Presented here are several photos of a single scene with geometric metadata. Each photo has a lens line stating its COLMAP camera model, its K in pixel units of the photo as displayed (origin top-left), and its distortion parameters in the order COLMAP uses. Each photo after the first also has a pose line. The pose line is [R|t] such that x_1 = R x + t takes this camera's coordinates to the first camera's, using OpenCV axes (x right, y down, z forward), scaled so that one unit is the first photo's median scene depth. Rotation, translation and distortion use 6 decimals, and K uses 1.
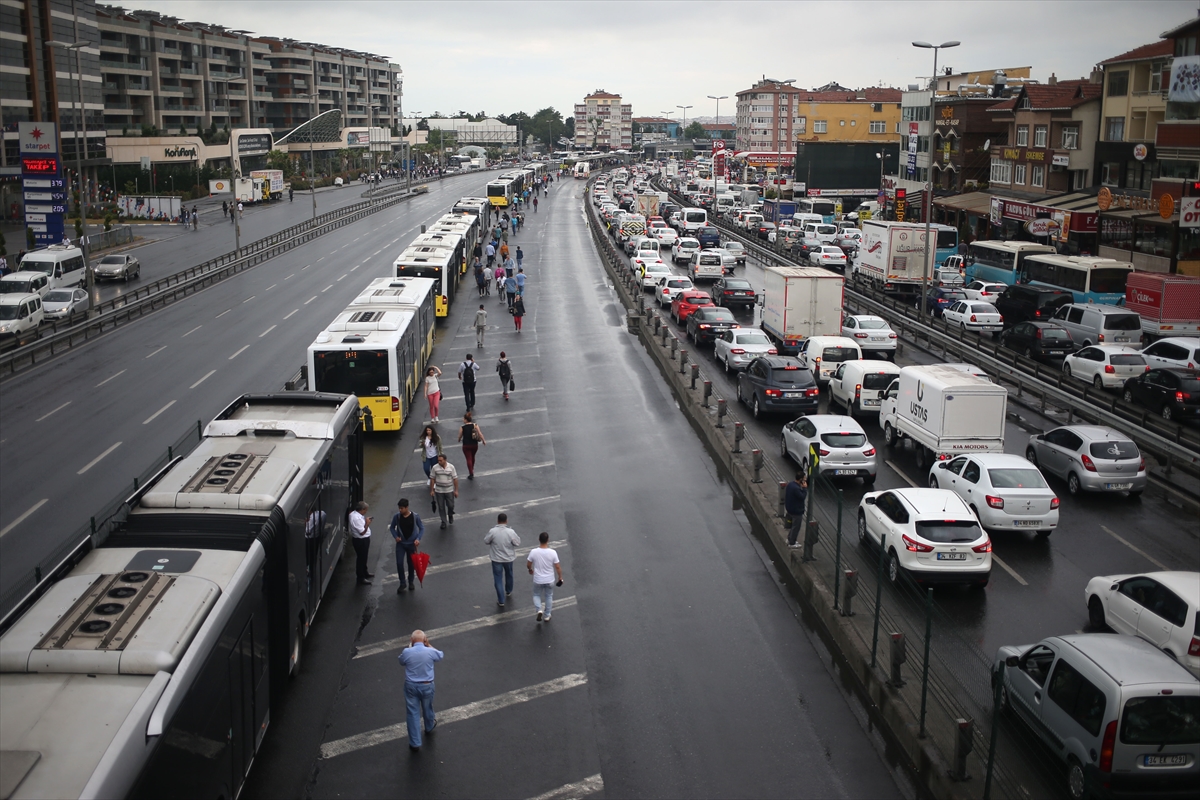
lens RADIAL K [[1329.7, 0, 600.0], [0, 1329.7, 400.0], [0, 0, 1]] dist [-0.081297, 0.183600]
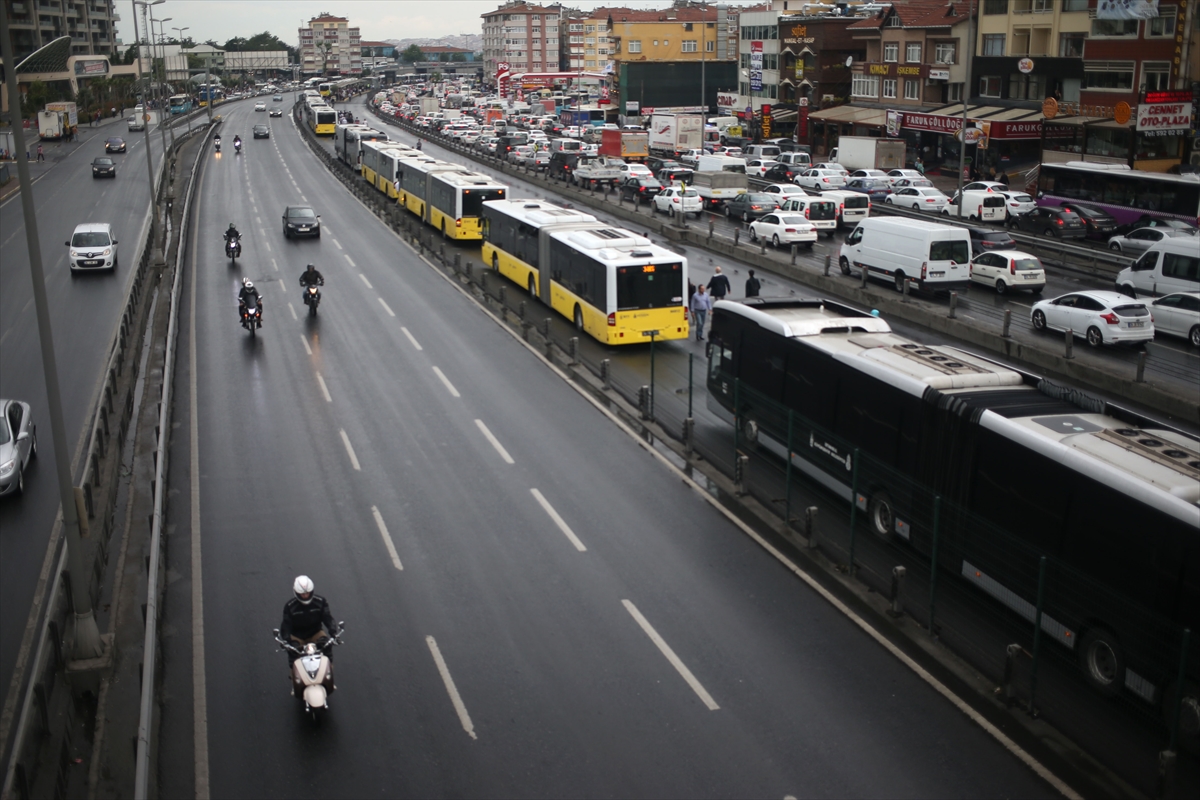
lens RADIAL K [[1329.7, 0, 600.0], [0, 1329.7, 400.0], [0, 0, 1]] dist [-0.081297, 0.183600]
pose [[0.971043, -0.073607, 0.227283, -0.155456], [0.060752, 0.996159, 0.063057, 0.000269], [-0.231052, -0.047423, 0.971785, -0.006144]]
